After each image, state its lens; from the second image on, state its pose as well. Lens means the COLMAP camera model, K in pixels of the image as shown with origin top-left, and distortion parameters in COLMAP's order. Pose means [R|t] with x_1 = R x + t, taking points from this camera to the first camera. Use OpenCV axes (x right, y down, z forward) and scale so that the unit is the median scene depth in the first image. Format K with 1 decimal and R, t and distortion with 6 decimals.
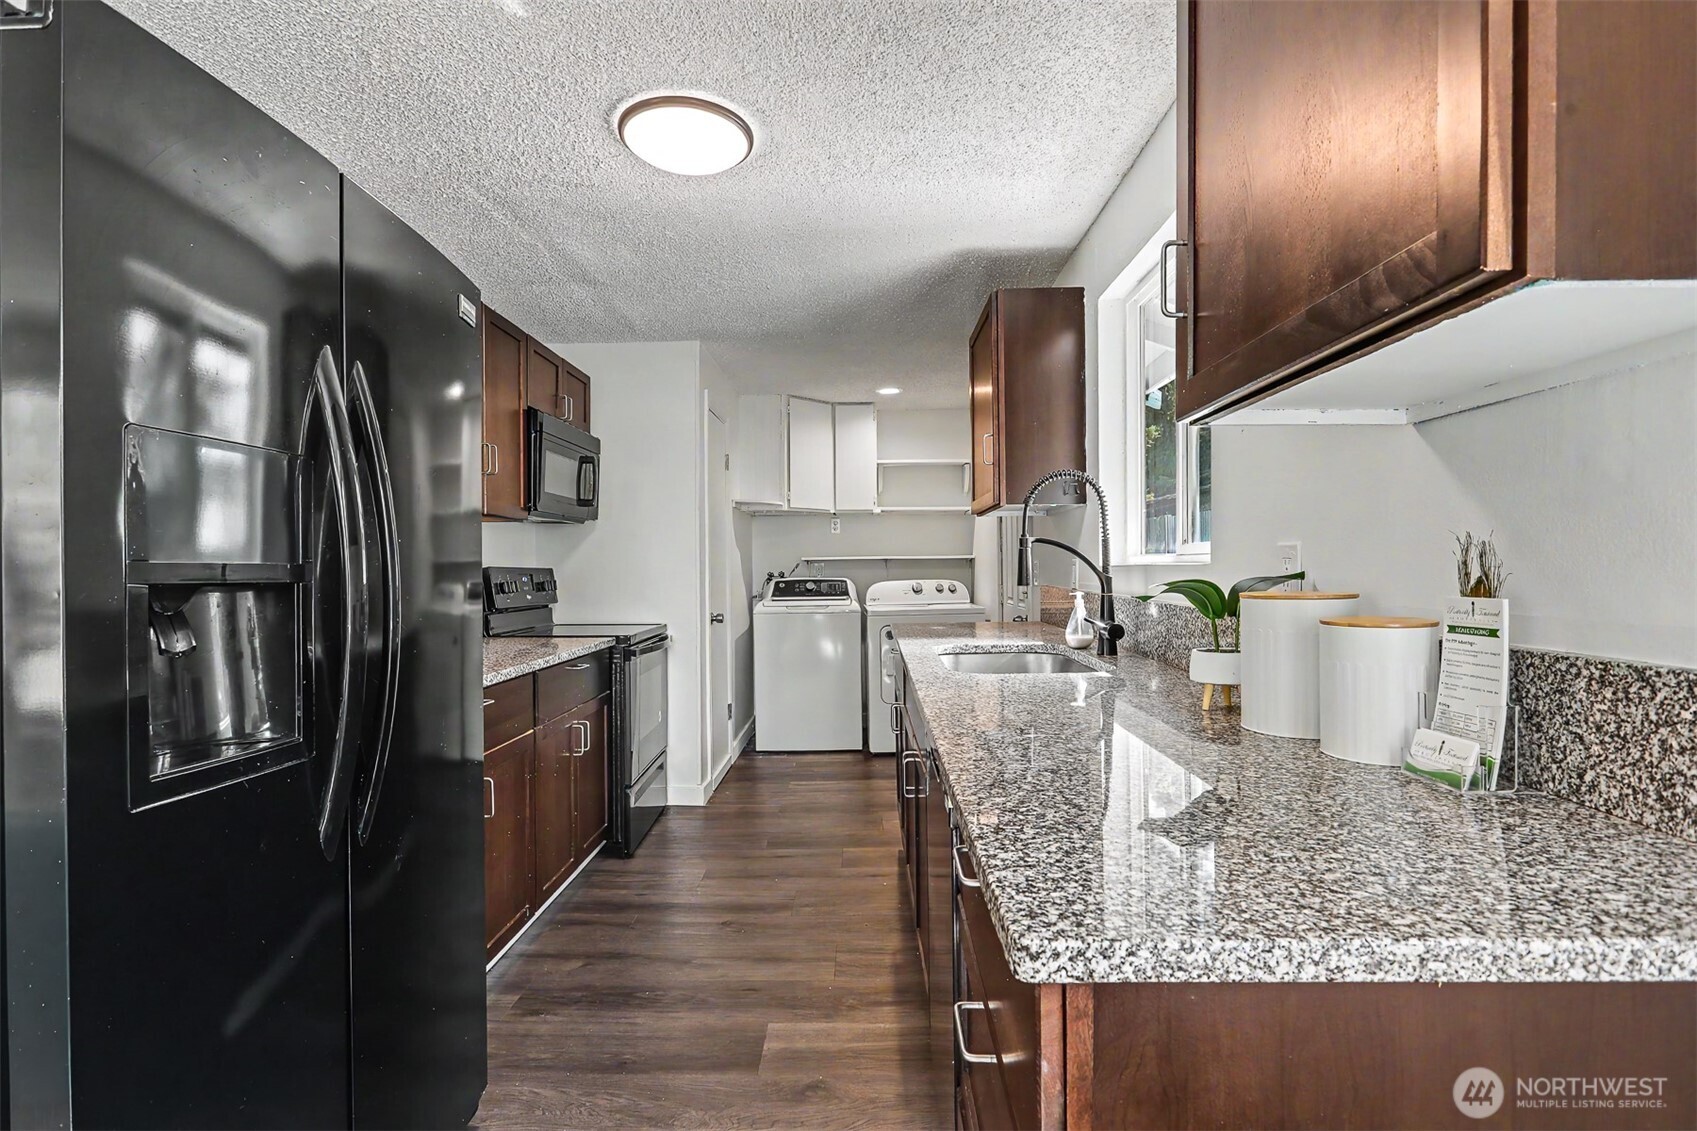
lens RADIAL K [[828.0, 0, 851.9], [0, 828.0, 576.8], [0, 0, 1]] dist [-0.002391, -0.000160]
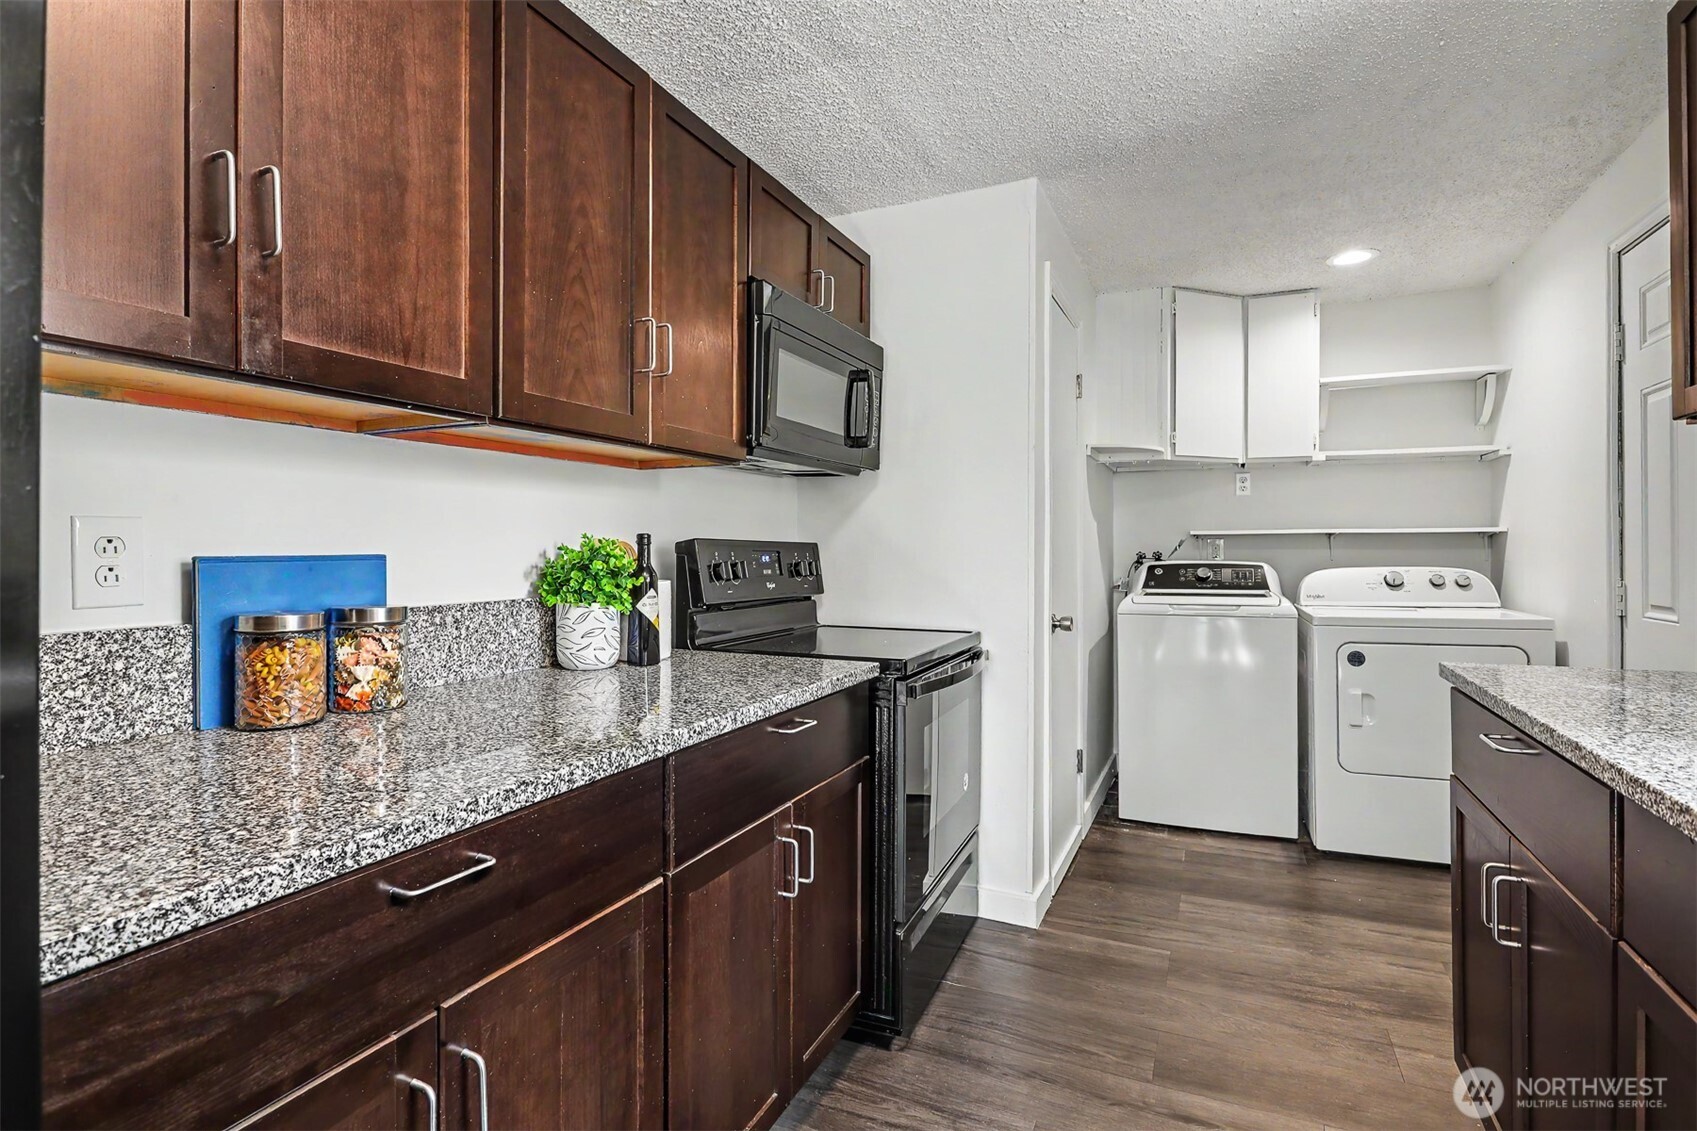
lens RADIAL K [[840.3, 0, 846.3], [0, 840.3, 547.7], [0, 0, 1]] dist [-0.002639, -0.000118]
pose [[0.915908, 0.007086, -0.401325, -0.054374], [-0.011695, 0.999891, -0.009036, -0.000301], [0.401217, 0.012969, 0.915891, 0.333115]]
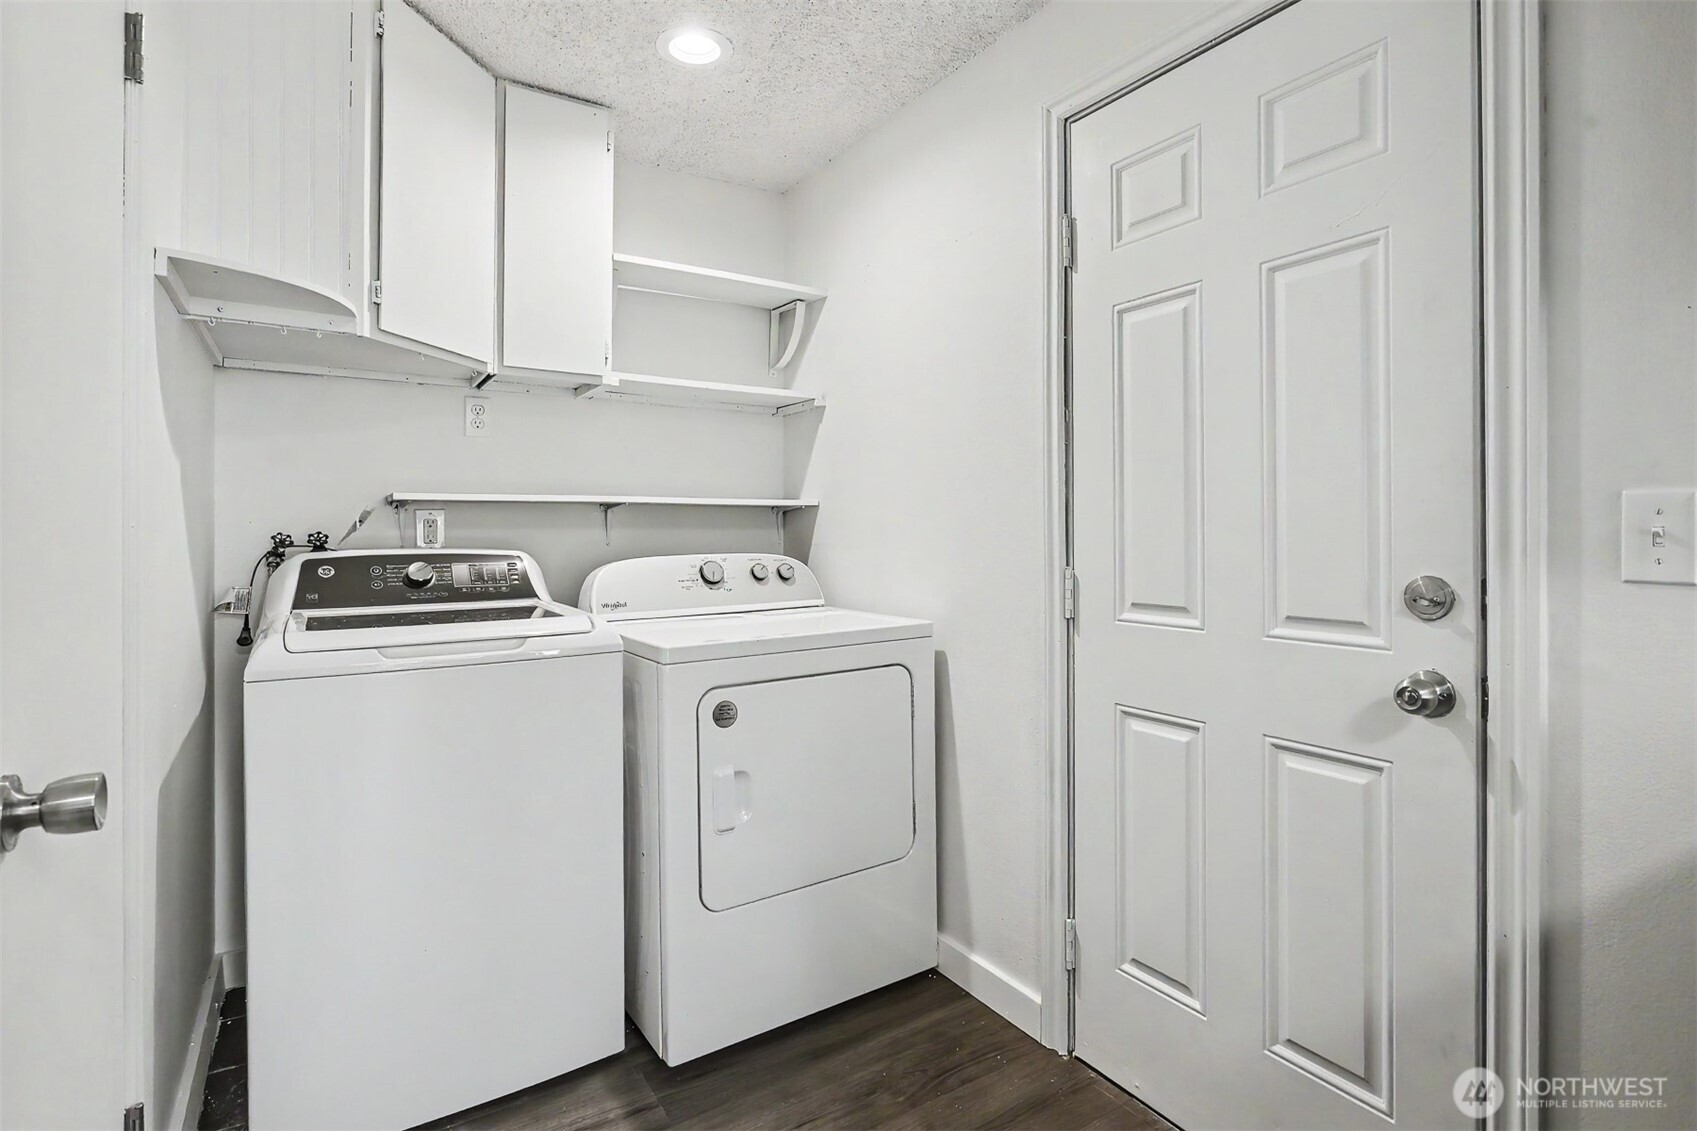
lens RADIAL K [[838.0, 0, 845.9], [0, 838.0, 536.6], [0, 0, 1]] dist [-0.018354, -0.000571]
pose [[0.839491, 0.002593, 0.543368, -0.116733], [0.001231, 0.999977, -0.006673, -0.002727], [-0.543373, 0.006271, 0.839468, 0.760947]]
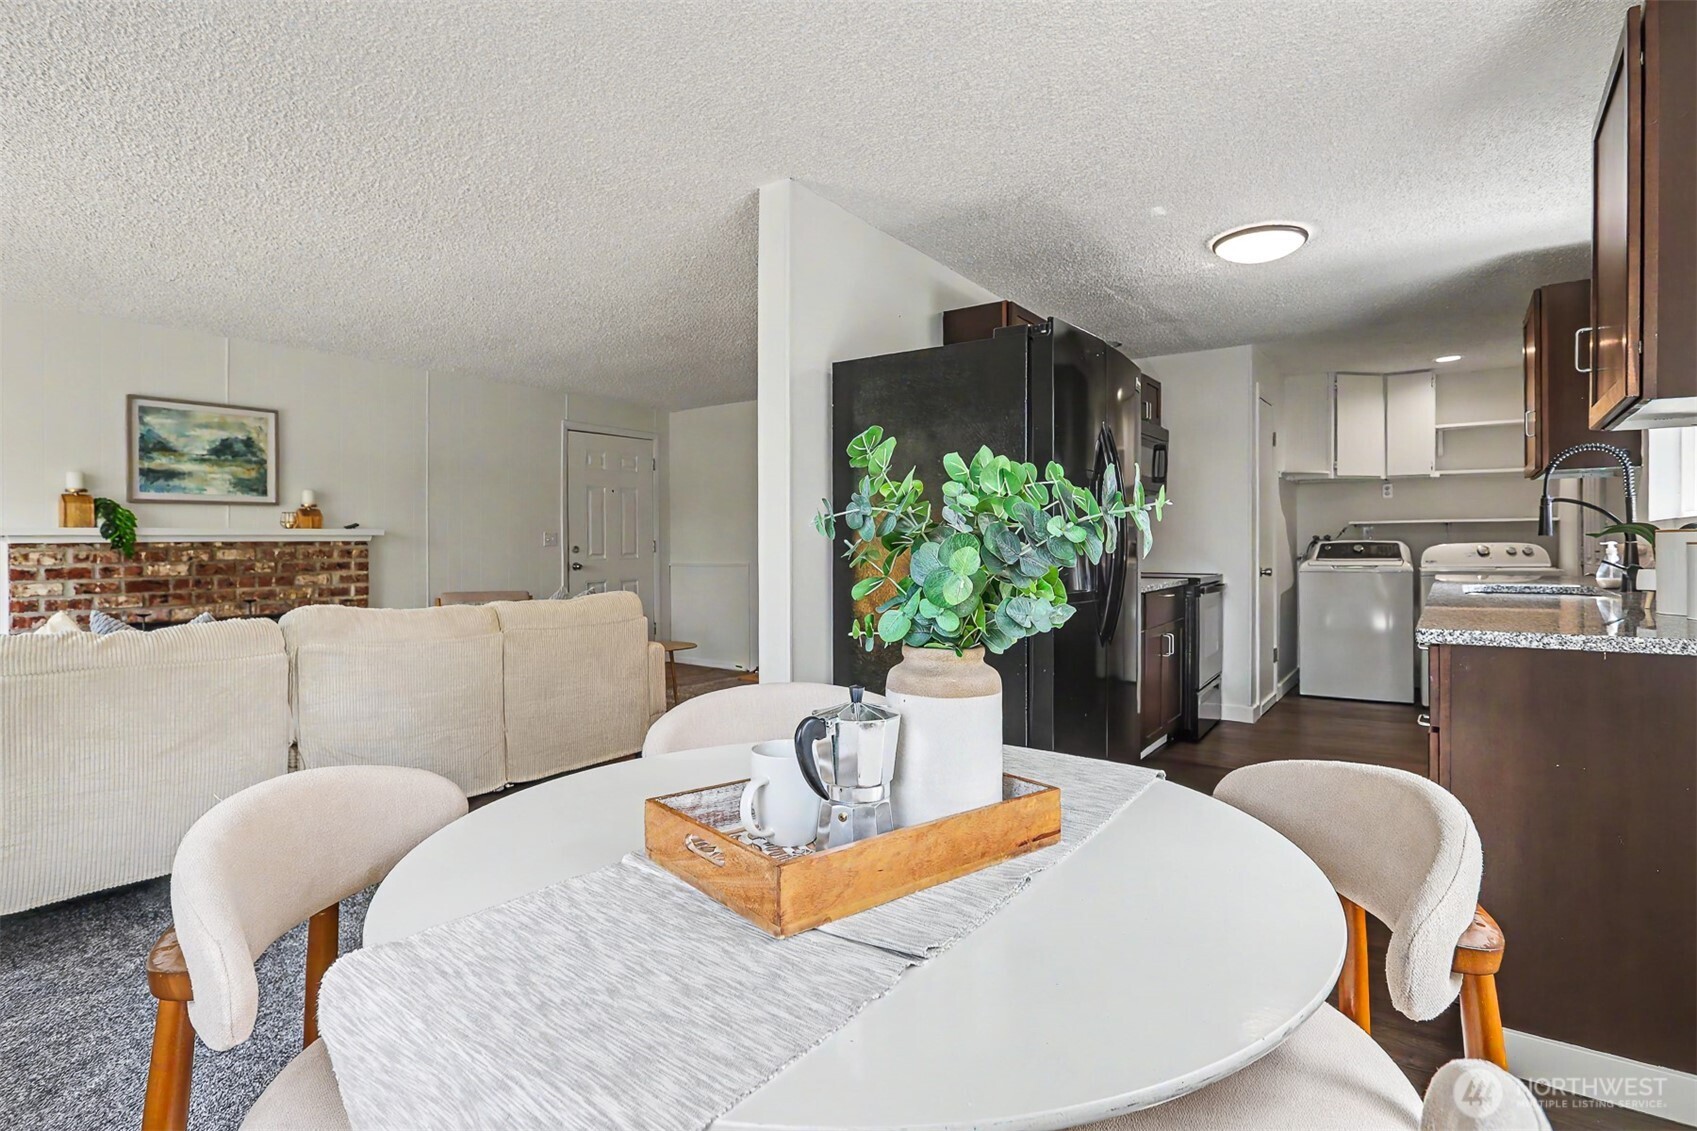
lens RADIAL K [[840.3, 0, 846.3], [0, 840.3, 547.7], [0, 0, 1]] dist [-0.002639, -0.000118]
pose [[0.823182, 0.006799, -0.567737, 0.026191], [-0.007234, 0.999973, 0.001486, 0.016882], [0.567732, 0.002884, 0.823209, -0.330324]]
